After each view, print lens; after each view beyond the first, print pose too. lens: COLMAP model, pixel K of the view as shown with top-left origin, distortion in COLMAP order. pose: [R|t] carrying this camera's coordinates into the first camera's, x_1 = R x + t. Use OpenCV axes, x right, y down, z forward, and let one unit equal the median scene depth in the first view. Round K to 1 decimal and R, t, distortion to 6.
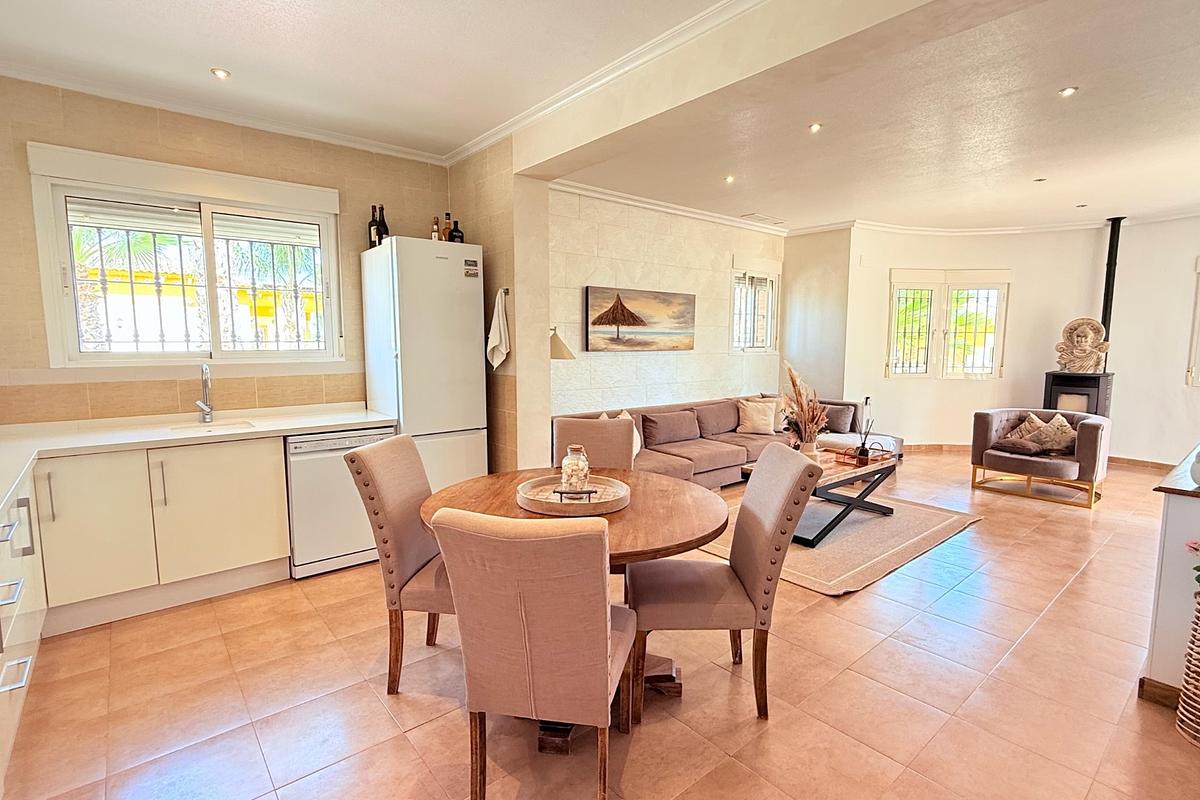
lens RADIAL K [[567.6, 0, 600.0], [0, 567.6, 400.0], [0, 0, 1]] dist [-0.000591, -0.000620]
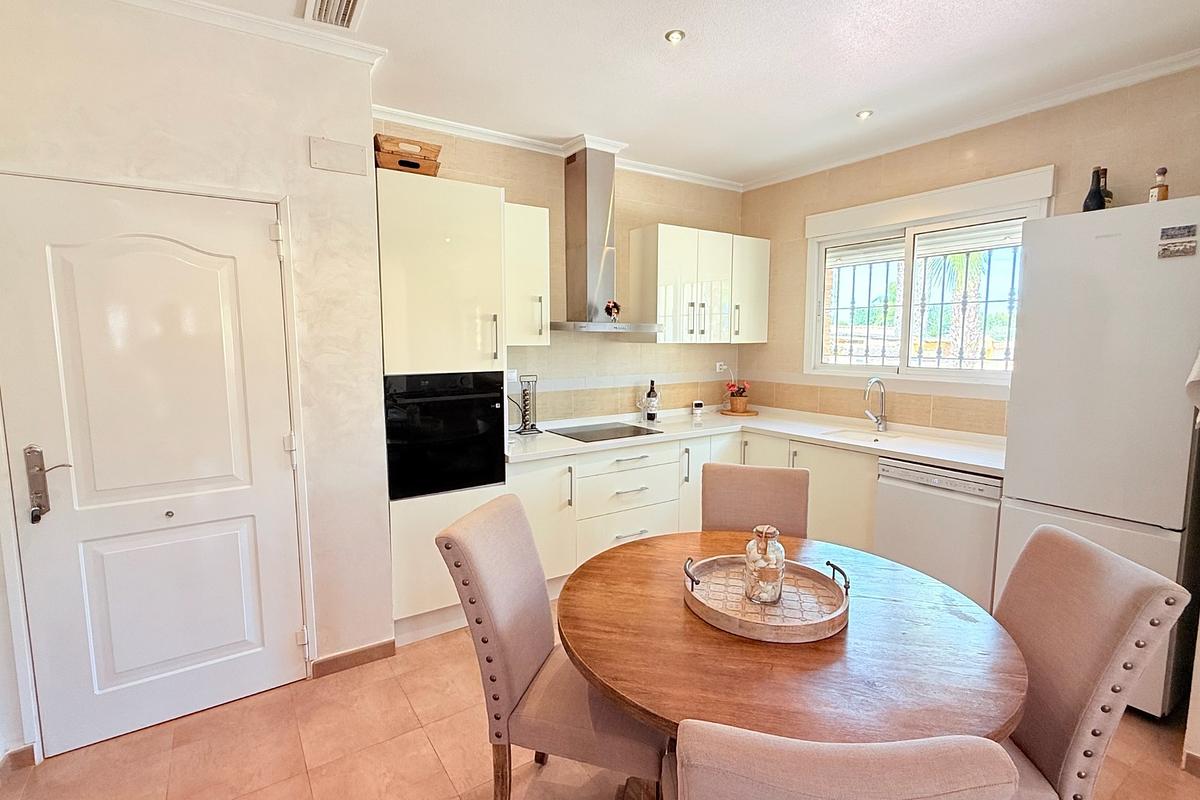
lens RADIAL K [[567.6, 0, 600.0], [0, 567.6, 400.0], [0, 0, 1]] dist [-0.000591, -0.000620]
pose [[-0.109414, 0.107247, -0.988194, 0.279429], [-0.105200, 0.987329, 0.118801, -0.058916], [0.988414, 0.116956, -0.096745, 0.356425]]
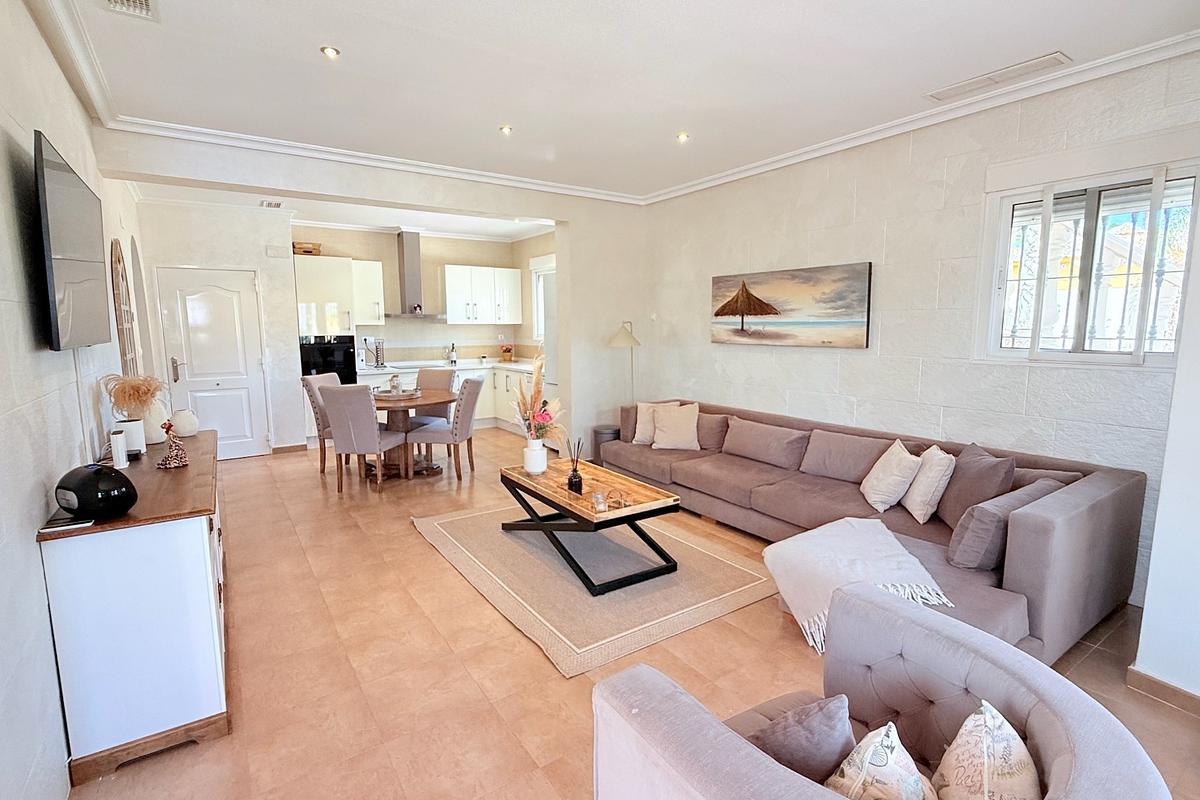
lens RADIAL K [[567.6, 0, 600.0], [0, 567.6, 400.0], [0, 0, 1]] dist [-0.000591, -0.000620]
pose [[-0.100774, 0.131298, -0.986208, 0.973685], [-0.101623, 0.984711, 0.141483, -0.105698], [0.989706, 0.114479, -0.085890, 0.884867]]
